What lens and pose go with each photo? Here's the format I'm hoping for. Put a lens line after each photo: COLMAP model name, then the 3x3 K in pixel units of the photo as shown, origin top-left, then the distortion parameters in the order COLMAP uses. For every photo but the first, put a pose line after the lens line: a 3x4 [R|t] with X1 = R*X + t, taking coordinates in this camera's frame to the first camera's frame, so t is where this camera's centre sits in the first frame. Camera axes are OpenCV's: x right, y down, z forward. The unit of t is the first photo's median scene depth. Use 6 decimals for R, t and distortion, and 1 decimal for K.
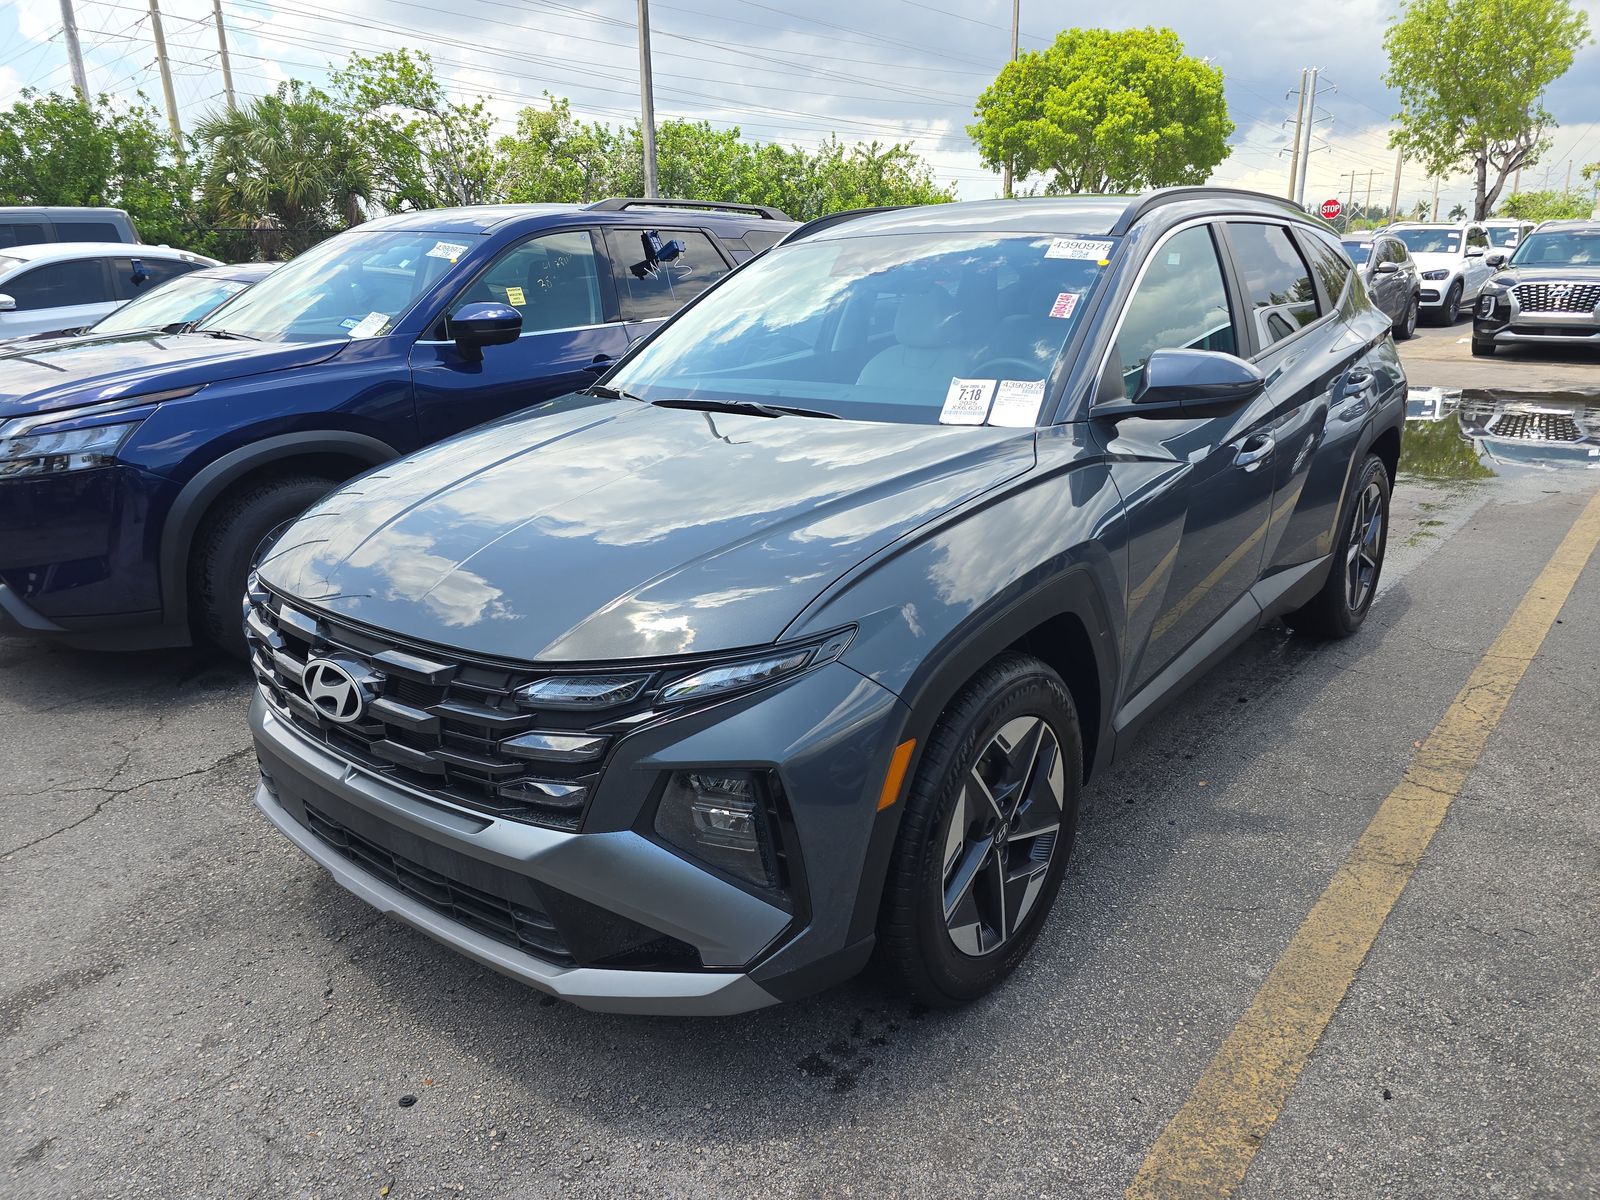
lens RADIAL K [[1089.9, 0, 798.8], [0, 1089.9, 604.1], [0, 0, 1]] dist [0.035438, -0.038555]
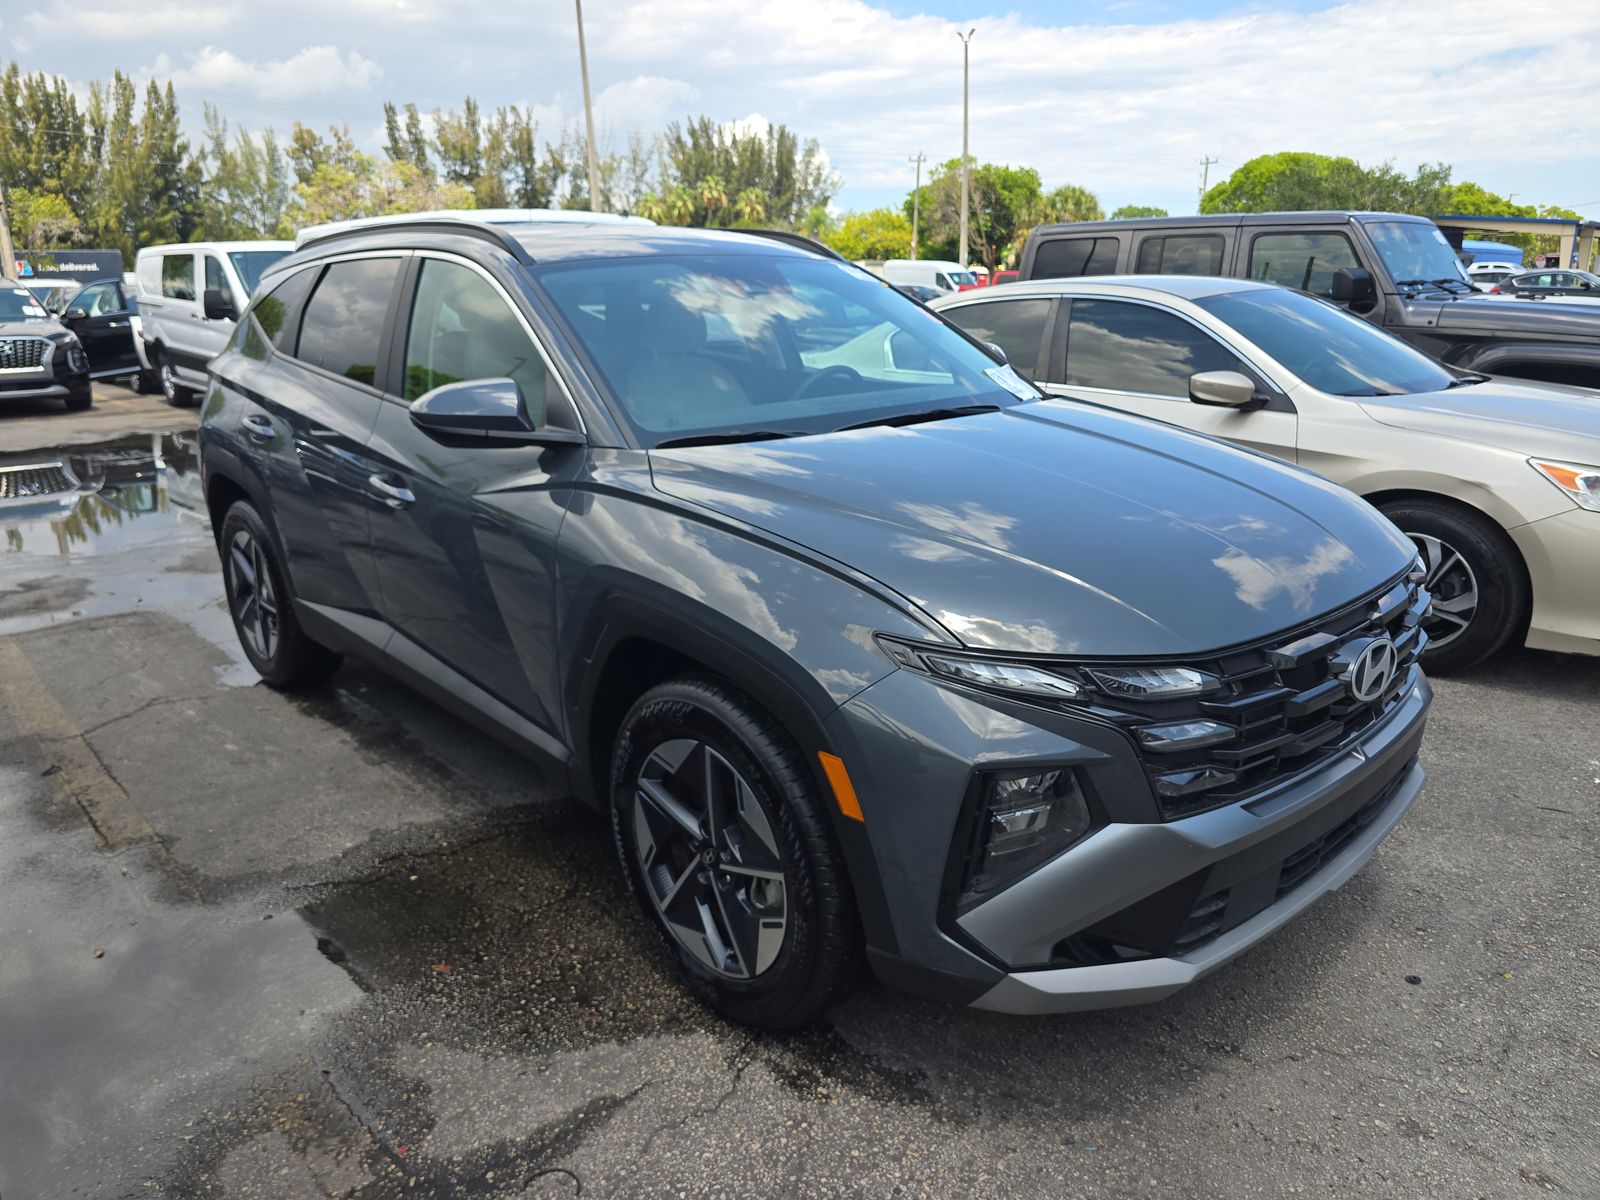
lens RADIAL K [[1089.9, 0, 803.6], [0, 1089.9, 603.3], [0, 0, 1]] dist [0.035438, -0.038555]
pose [[0.117626, -0.253394, 0.960185, -0.078096], [0.307119, 0.928778, 0.207483, -0.019008], [-0.944374, 0.270486, 0.187071, 0.069525]]
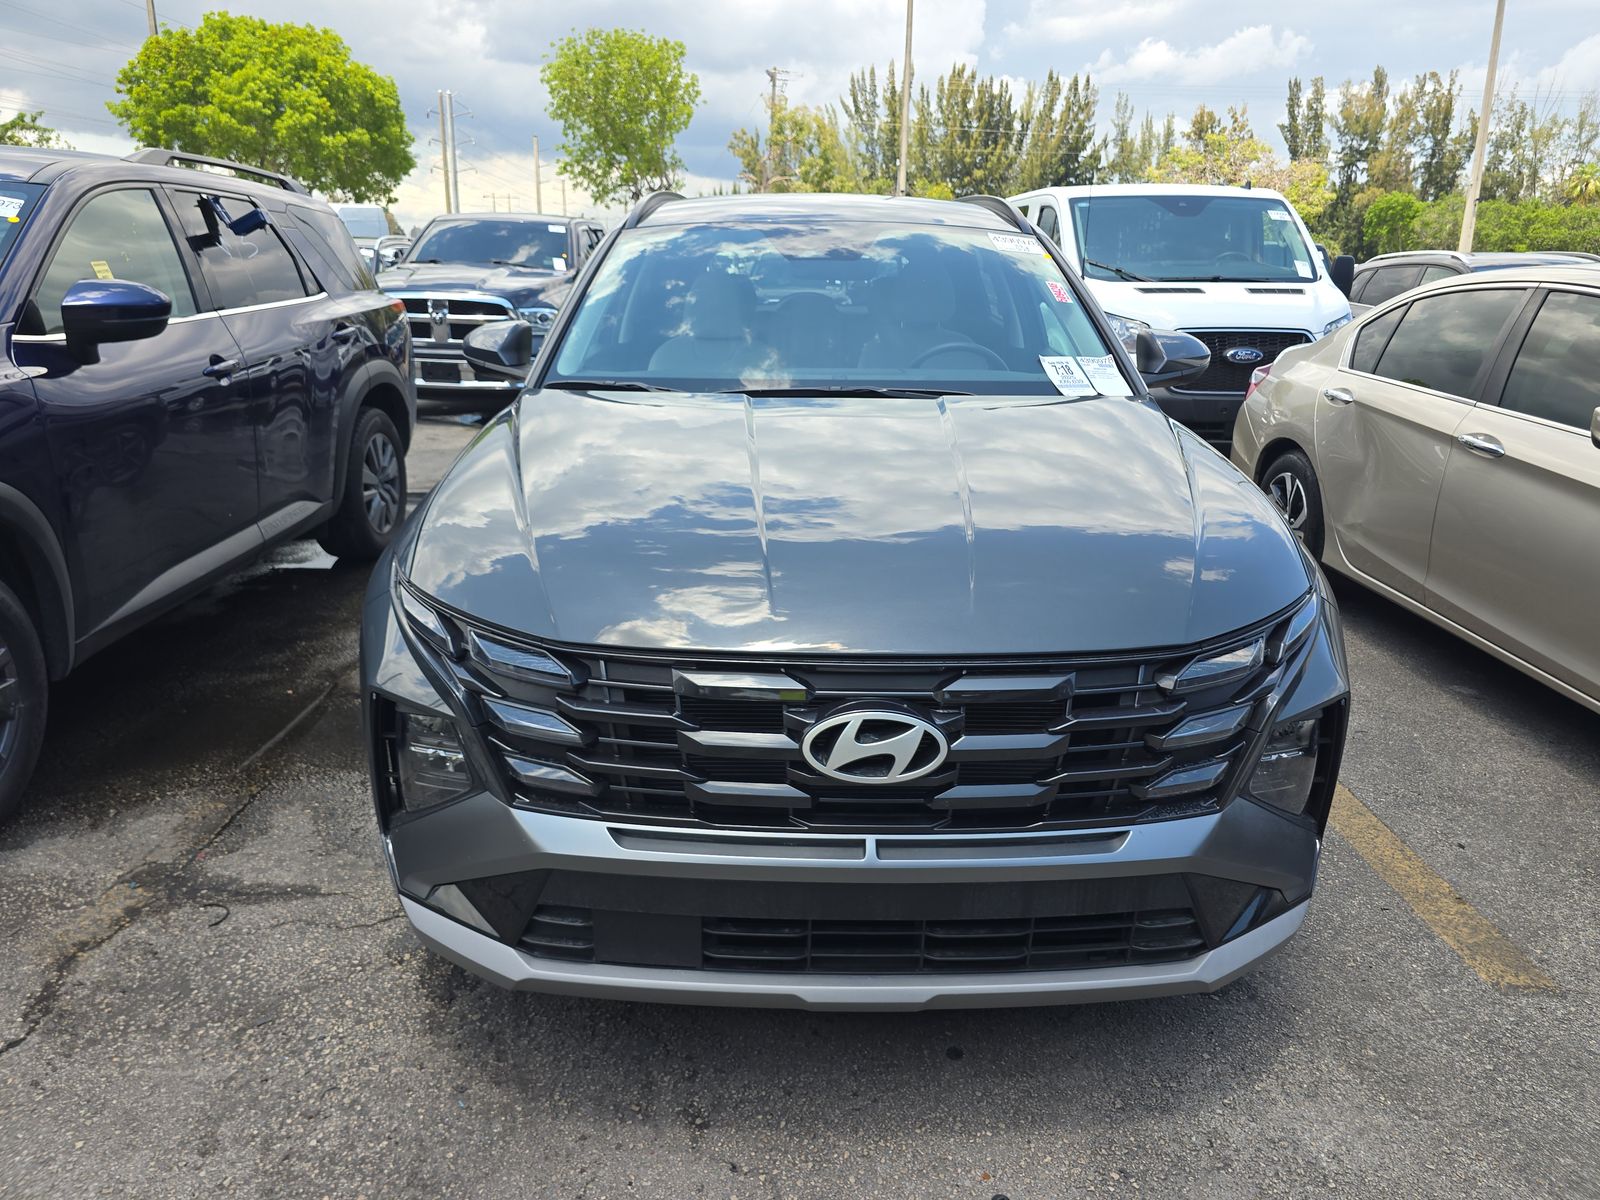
lens RADIAL K [[1089.9, 0, 801.4], [0, 1089.9, 604.8], [0, 0, 1]] dist [0.035438, -0.038555]
pose [[0.754585, -0.157568, 0.637004, -0.051171], [0.163199, 0.985305, 0.050399, -0.003862], [-0.635584, 0.065928, 0.769211, 0.022599]]
